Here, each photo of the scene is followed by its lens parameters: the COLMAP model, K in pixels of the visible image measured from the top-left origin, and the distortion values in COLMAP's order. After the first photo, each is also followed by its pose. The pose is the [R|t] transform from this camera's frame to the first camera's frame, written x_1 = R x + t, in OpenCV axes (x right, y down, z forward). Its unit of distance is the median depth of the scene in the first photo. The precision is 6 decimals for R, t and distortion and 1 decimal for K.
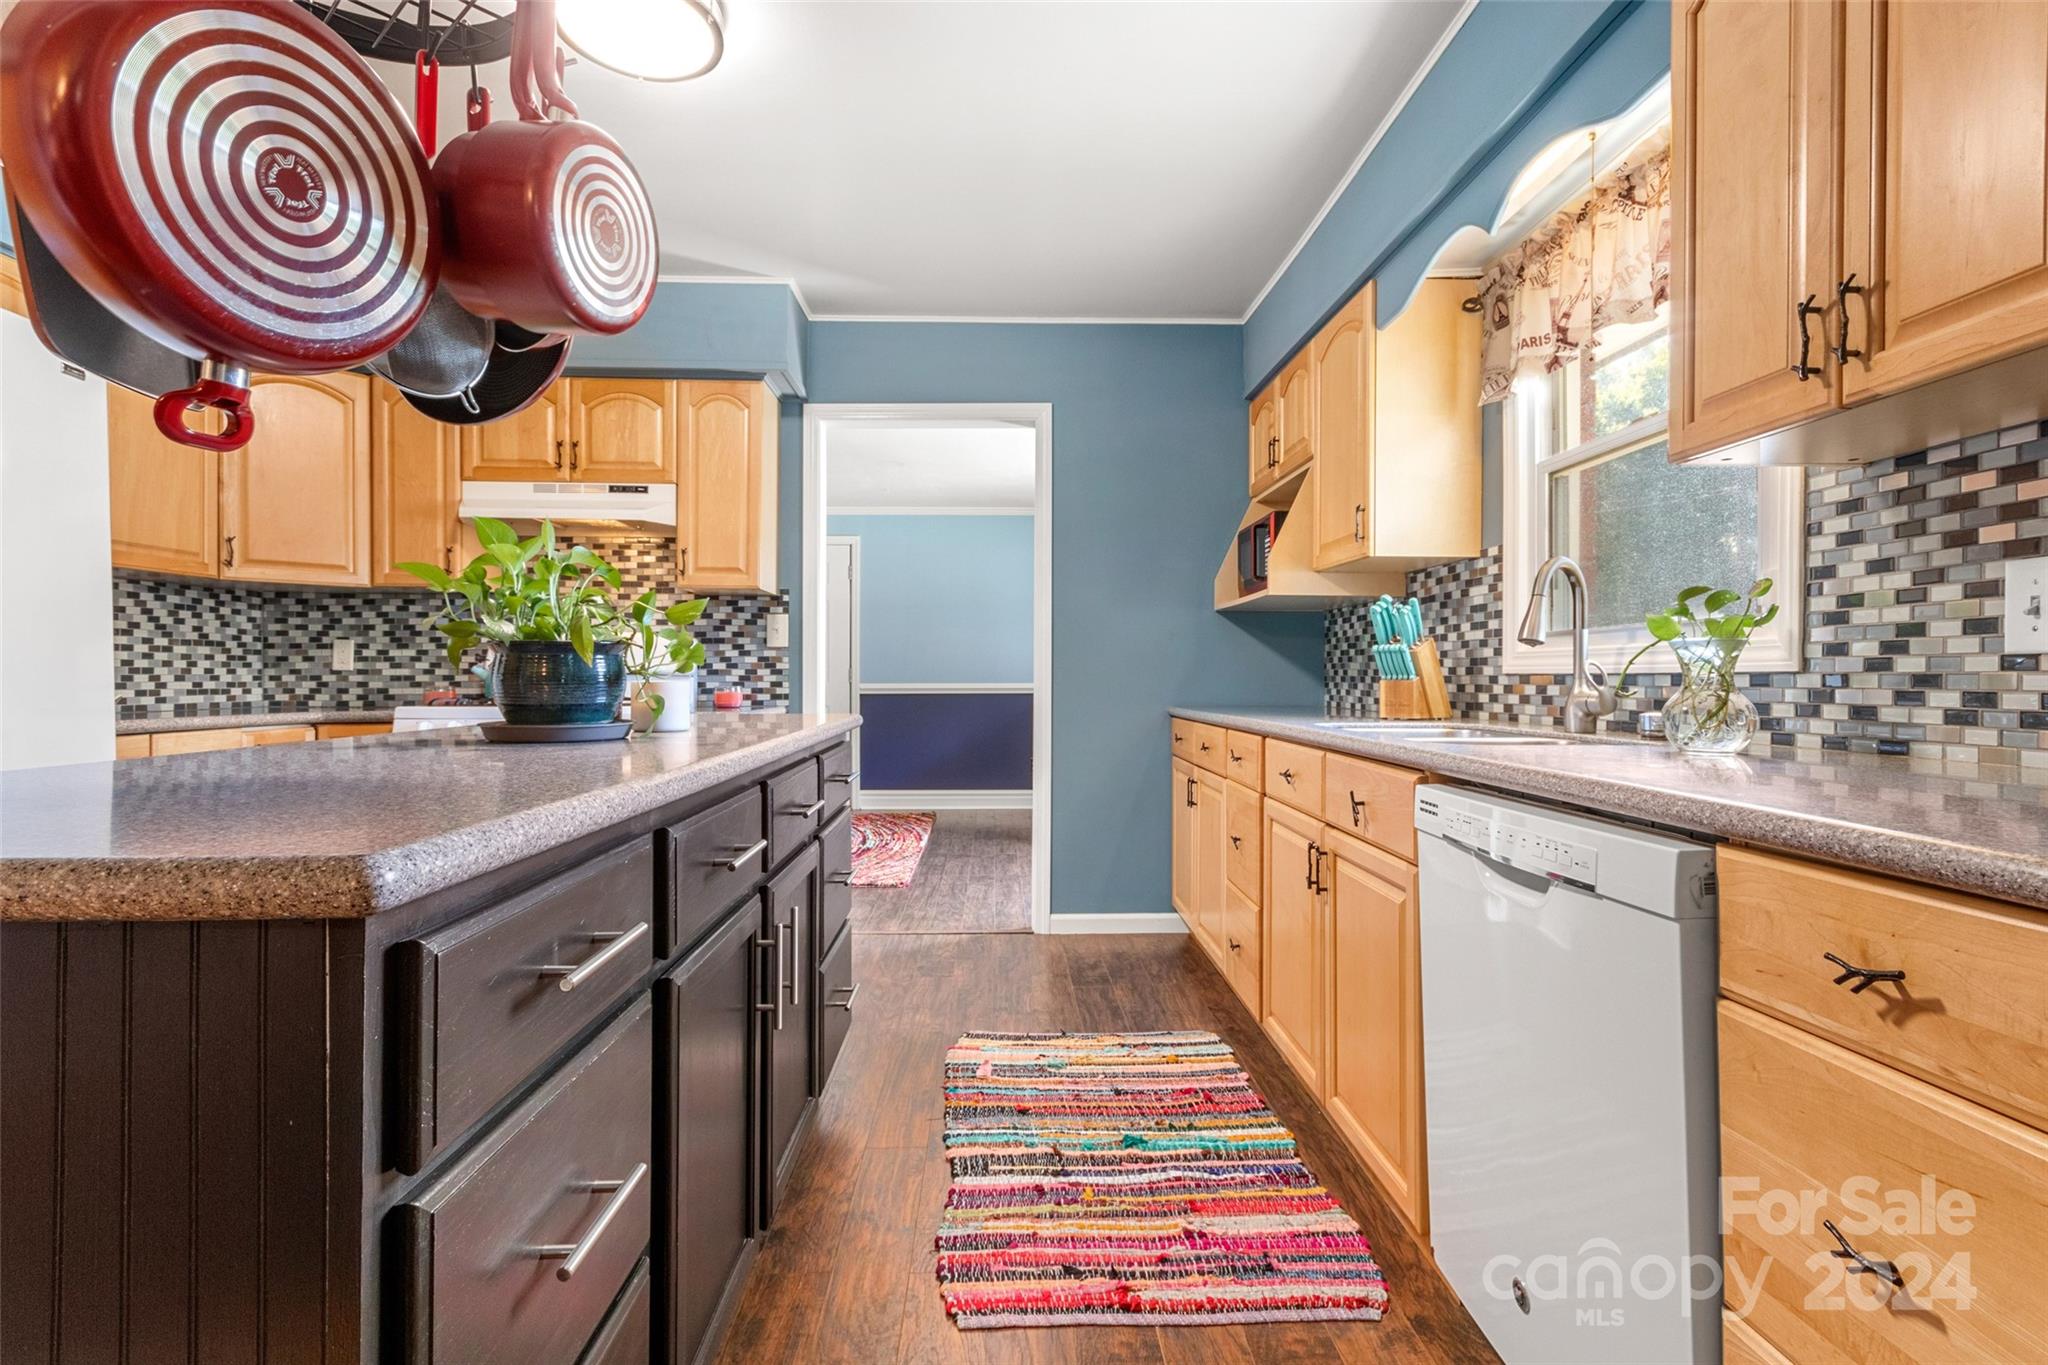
lens RADIAL K [[968.3, 0, 1018.2], [0, 968.3, 681.3], [0, 0, 1]] dist [0.001443, -0.000291]
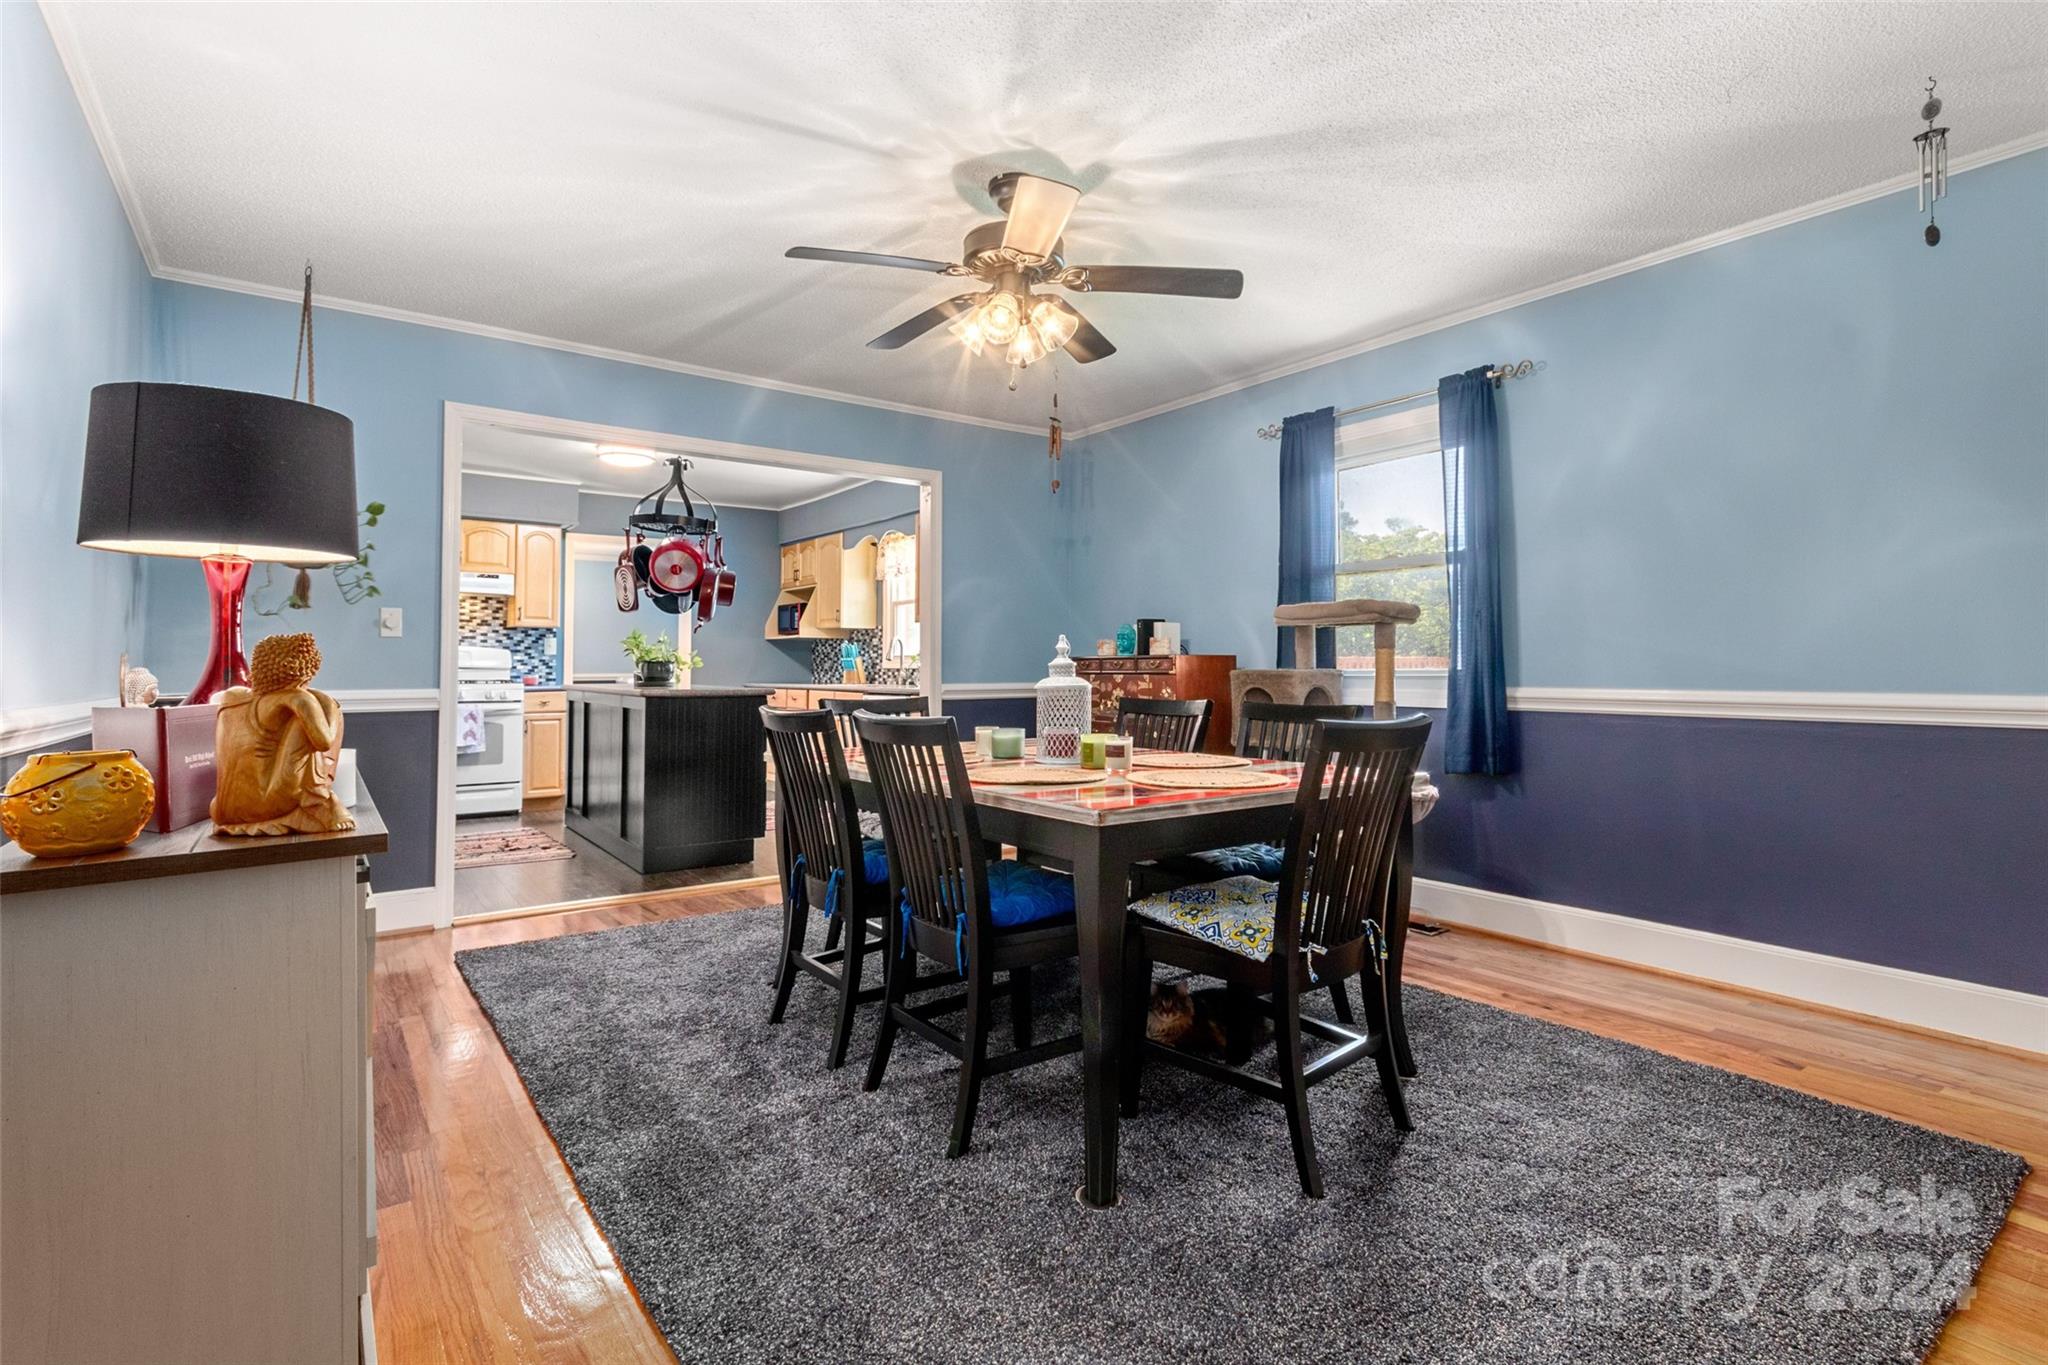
lens RADIAL K [[968.3, 0, 1031.3], [0, 968.3, 650.4], [0, 0, 1]] dist [0.001443, -0.000291]
pose [[0.814985, 0.008912, 0.579413, -0.847547], [0.003644, 0.999783, -0.020503, 0.000068], [-0.579470, 0.018821, 0.814776, -1.682716]]
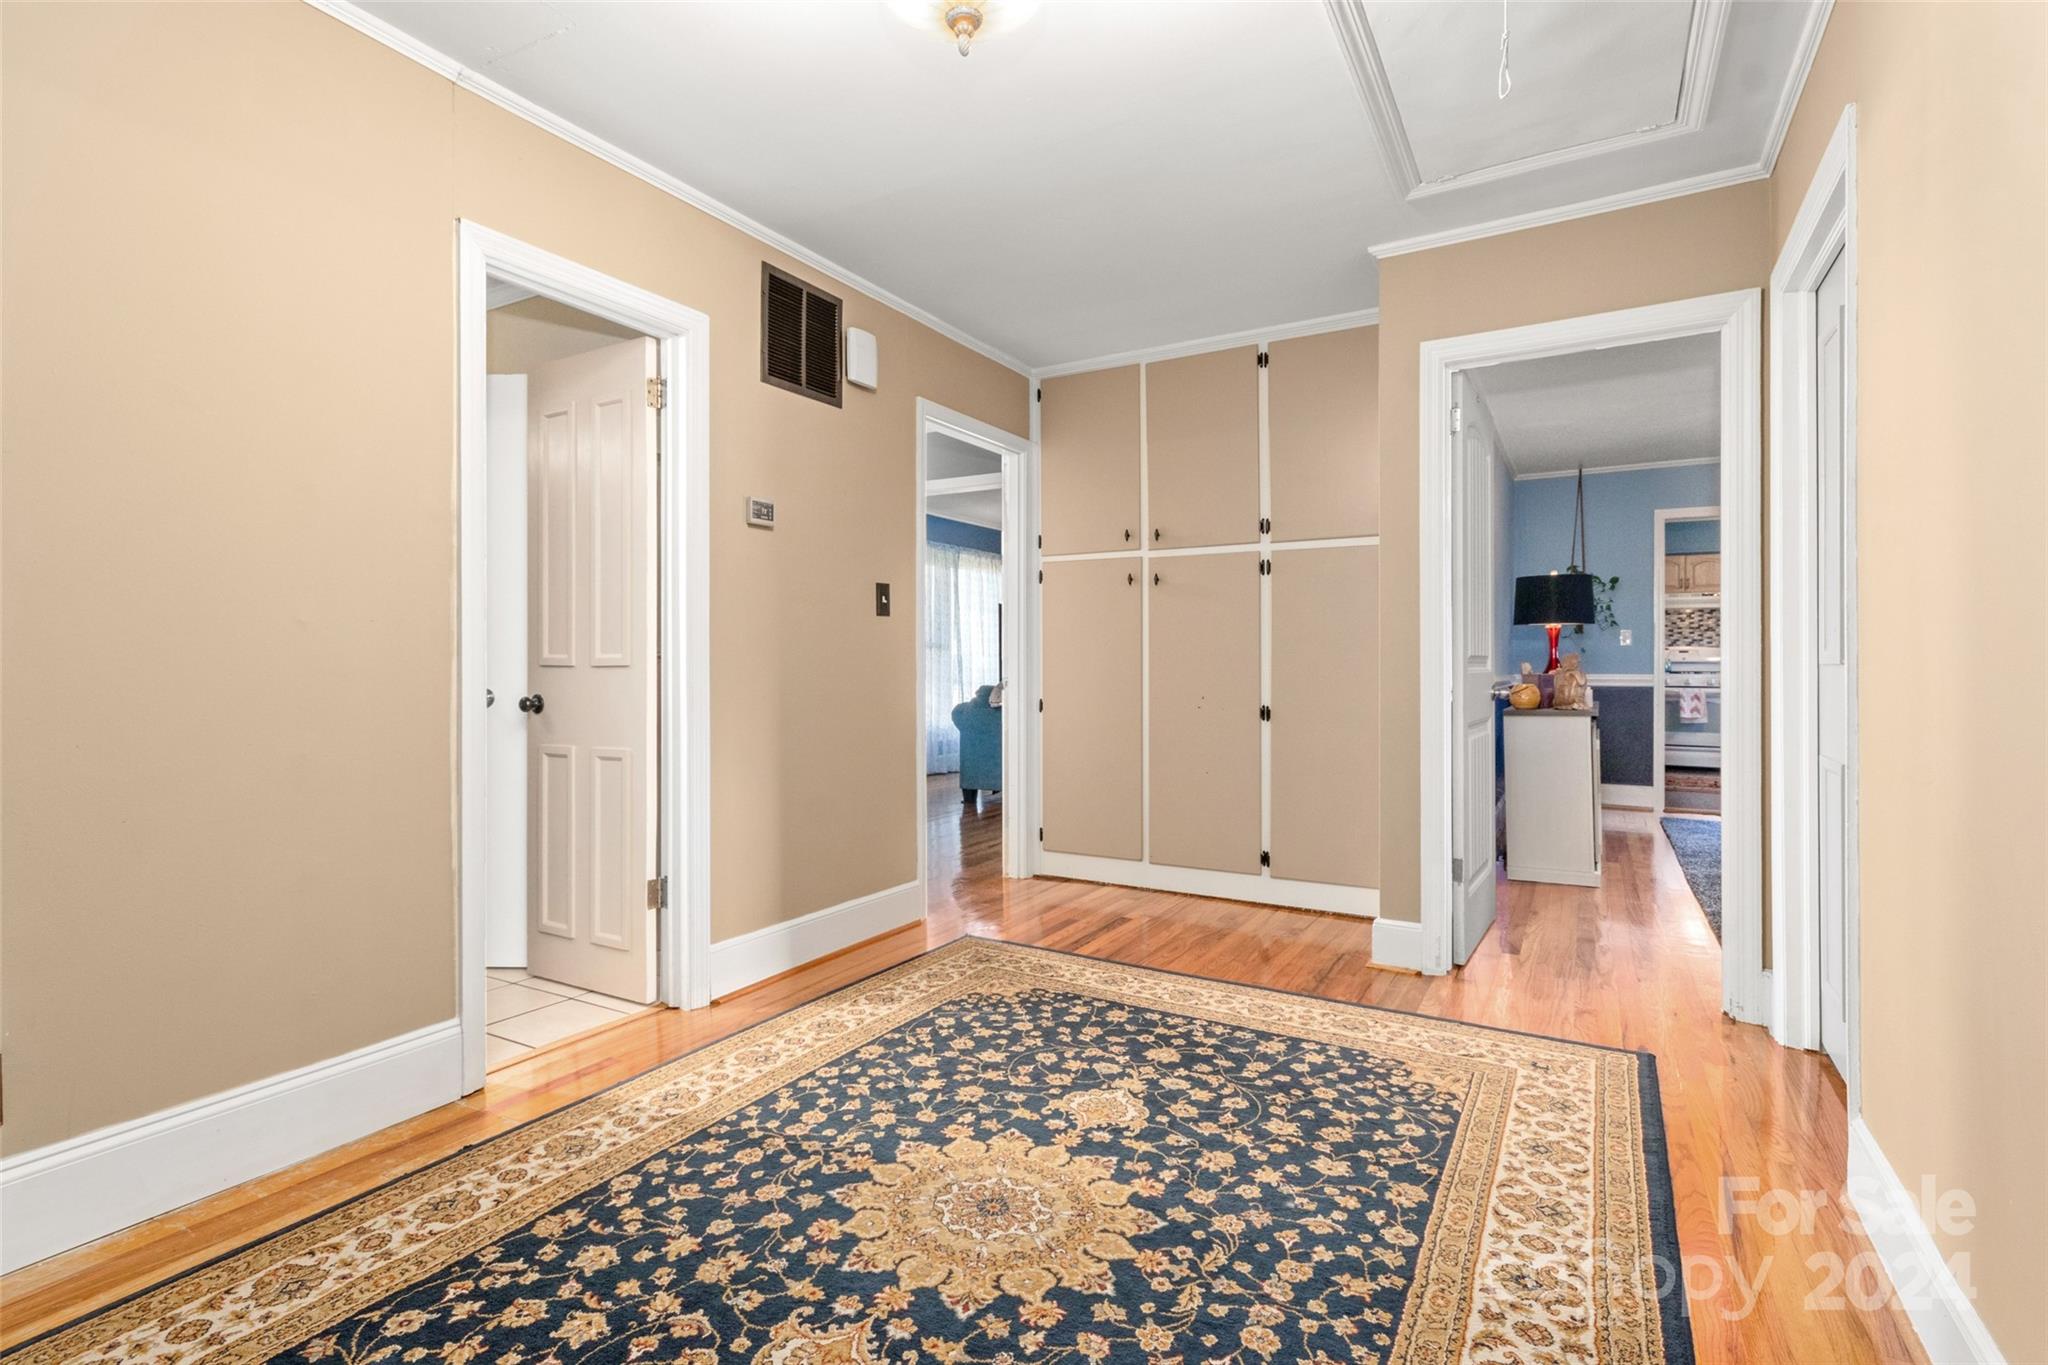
lens RADIAL K [[968.3, 0, 1029.3], [0, 968.3, 671.0], [0, 0, 1]] dist [0.001443, -0.000291]
pose [[0.851188, -0.005691, -0.524831, -0.789308], [0.006191, 0.999981, -0.000801, 0.007535], [0.524825, -0.002567, 0.851206, -3.008620]]
